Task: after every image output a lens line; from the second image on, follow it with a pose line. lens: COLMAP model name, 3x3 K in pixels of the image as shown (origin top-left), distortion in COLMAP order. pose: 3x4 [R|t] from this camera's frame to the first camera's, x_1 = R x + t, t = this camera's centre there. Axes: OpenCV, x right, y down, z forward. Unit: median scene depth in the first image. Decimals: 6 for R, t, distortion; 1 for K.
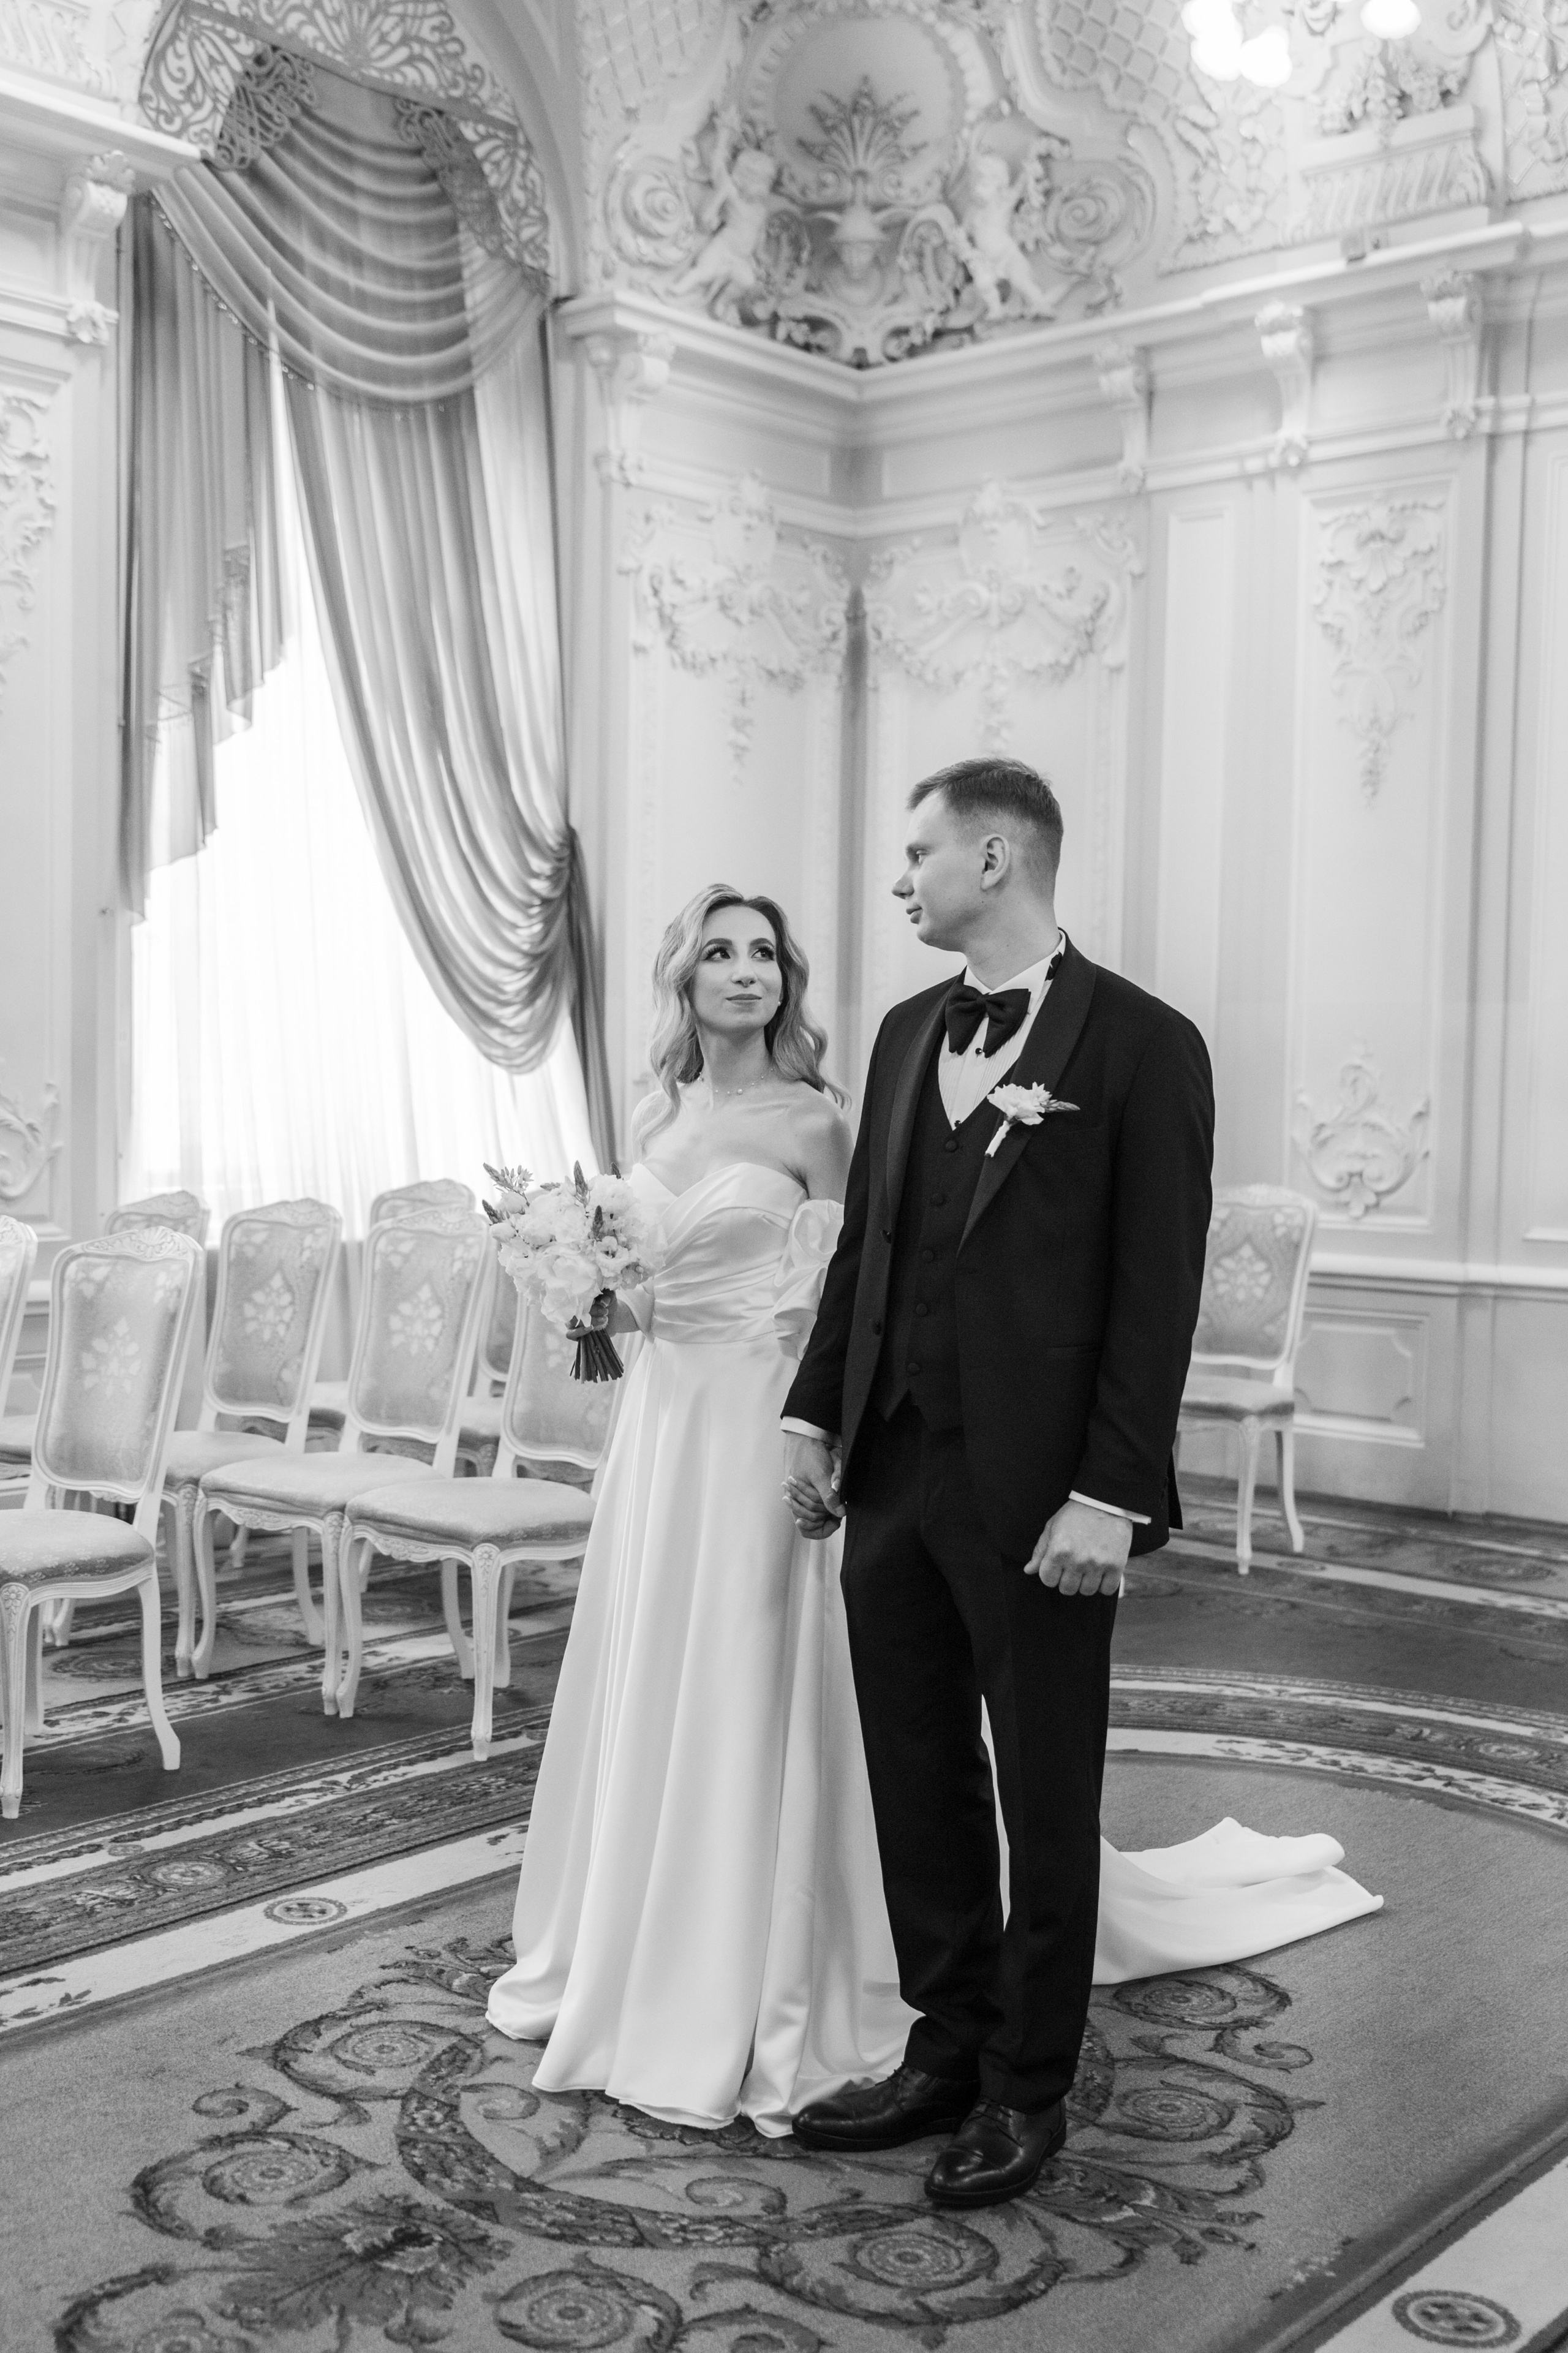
lens RADIAL K [[2407.1, 0, 879.1], [0, 2407.1, 1181.4], [0, 0, 1]] dist [-0.010487, 0.091397]
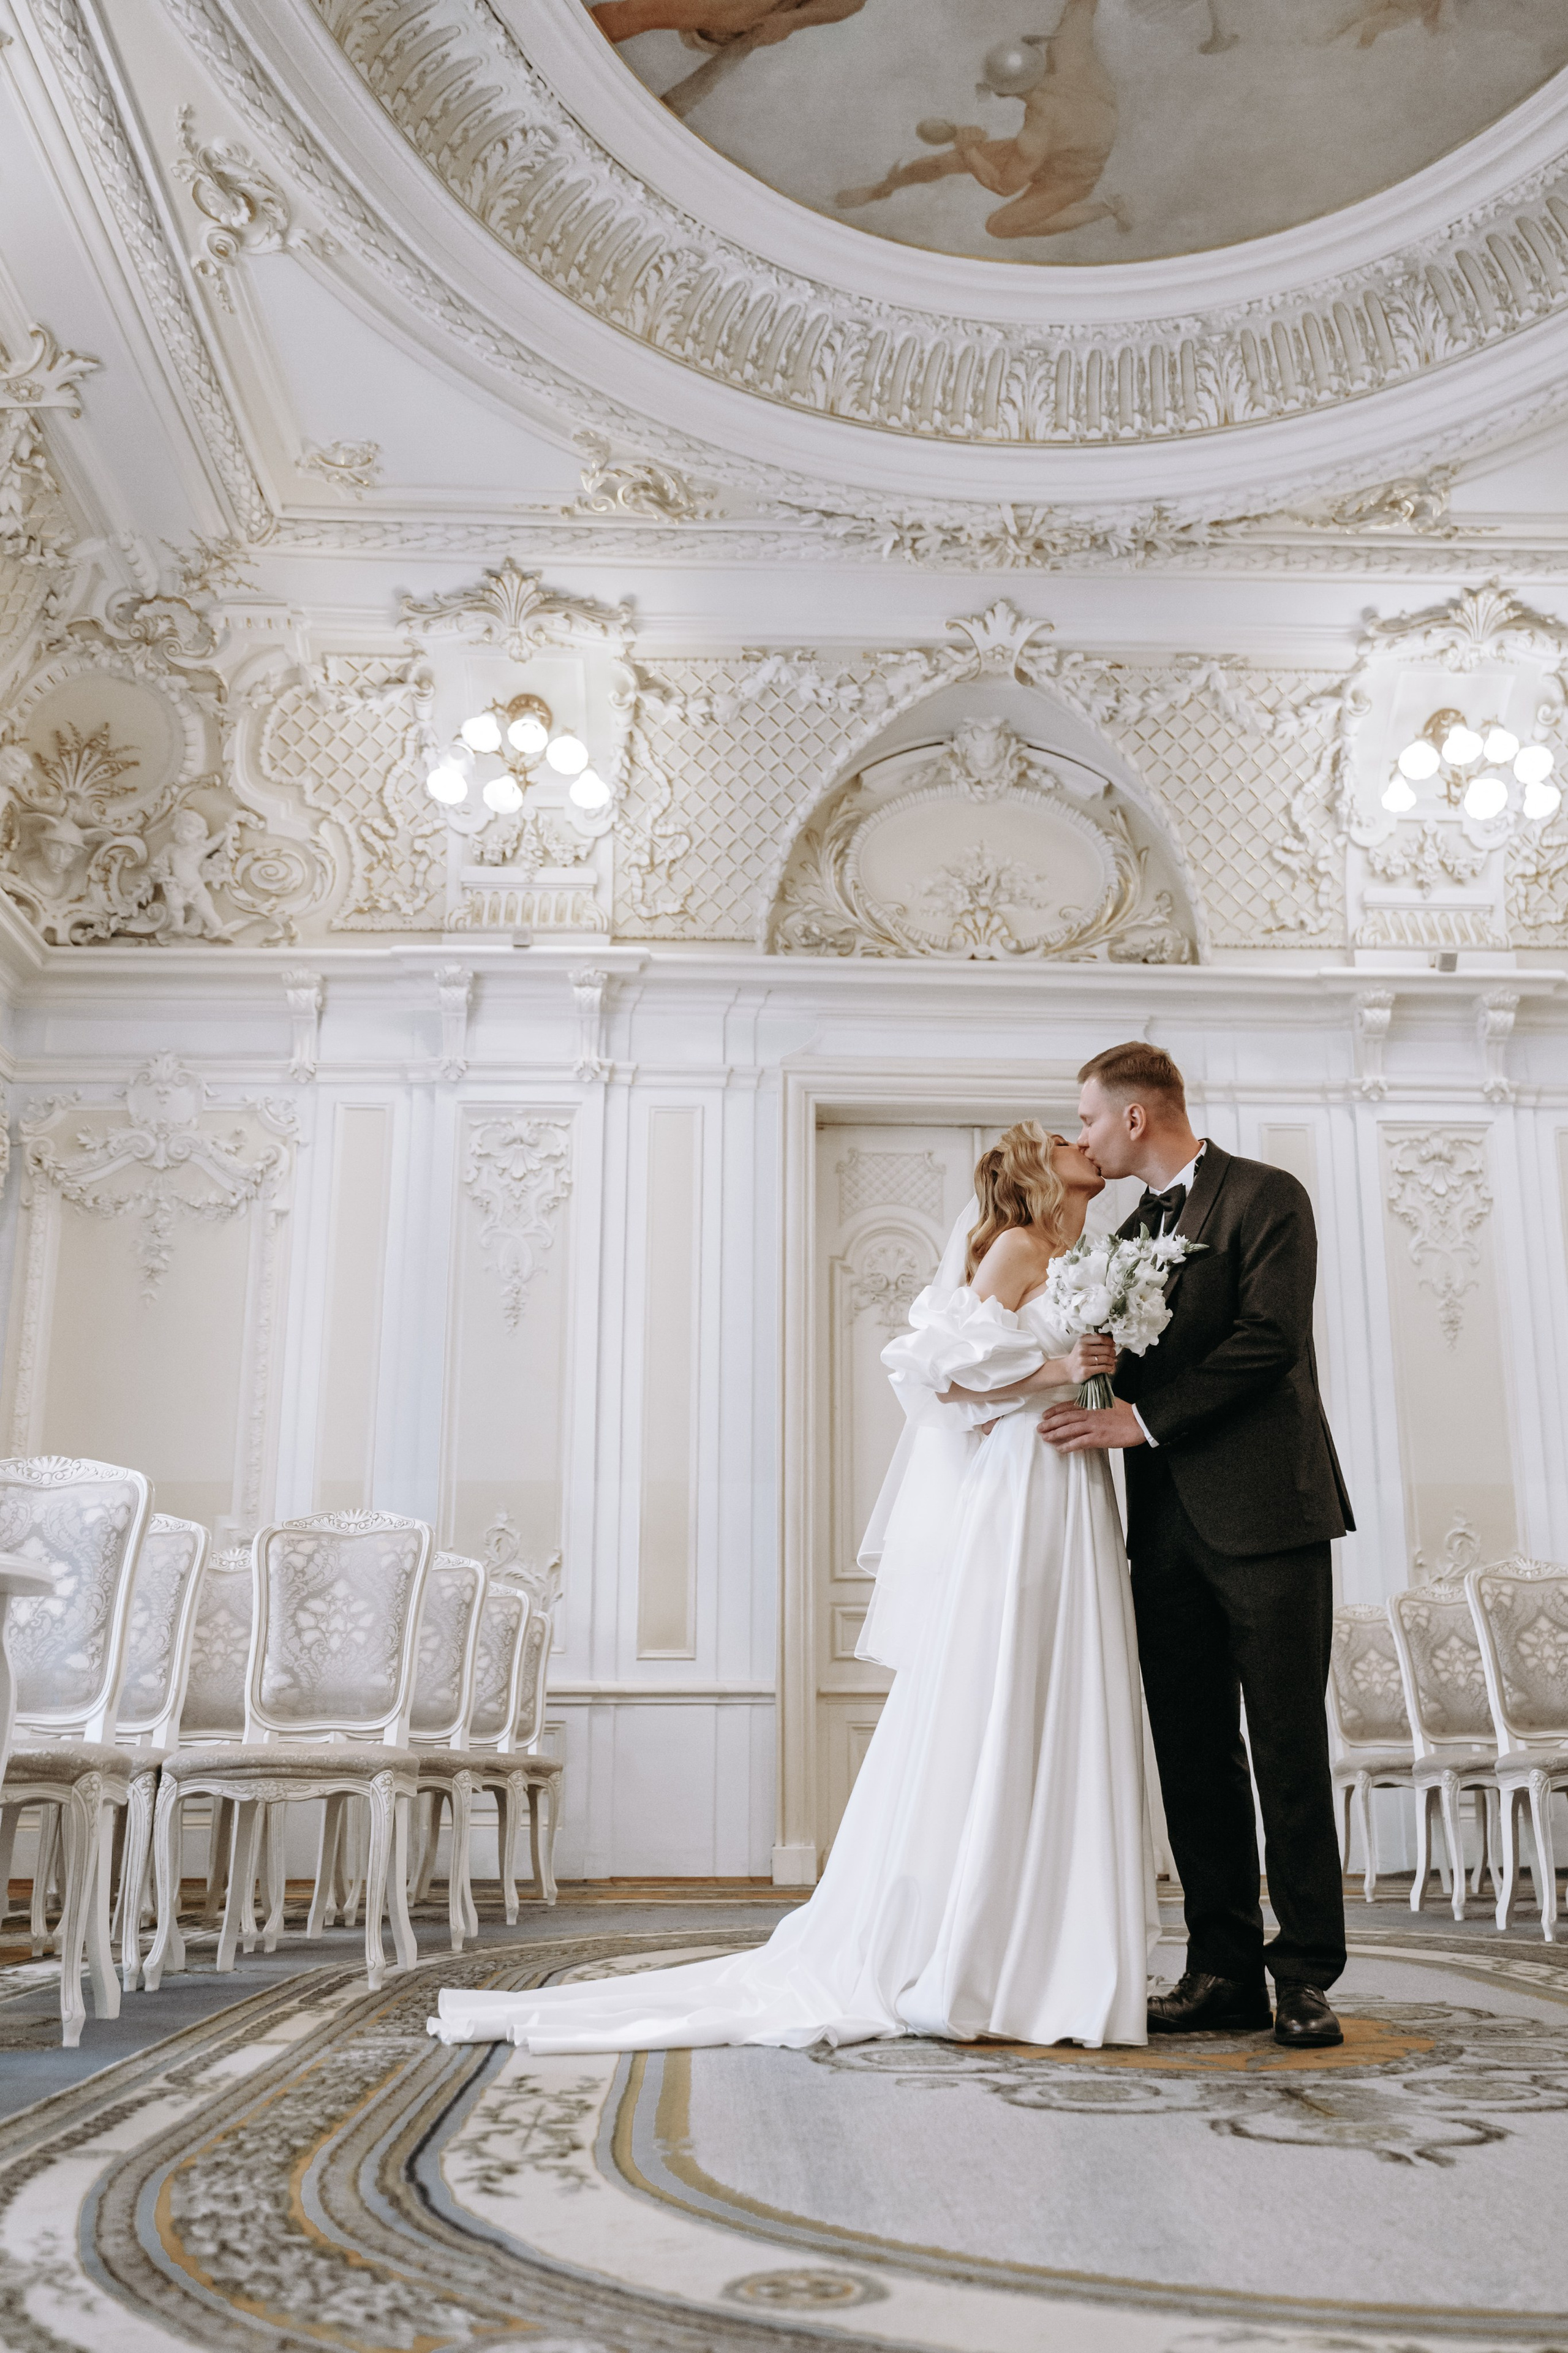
lens RADIAL K [[1879.2, 0, 804.4], [0, 1879.2, 1336.0], [0, 0, 1]] dist [-0.043472, 0.050237]
pose [[0.757951, 0.122976, 0.640615, -0.335359], [0.044728, 0.969959, -0.239119, 0.099648], [-0.650776, 0.209894, 0.729681, 0.144983]]
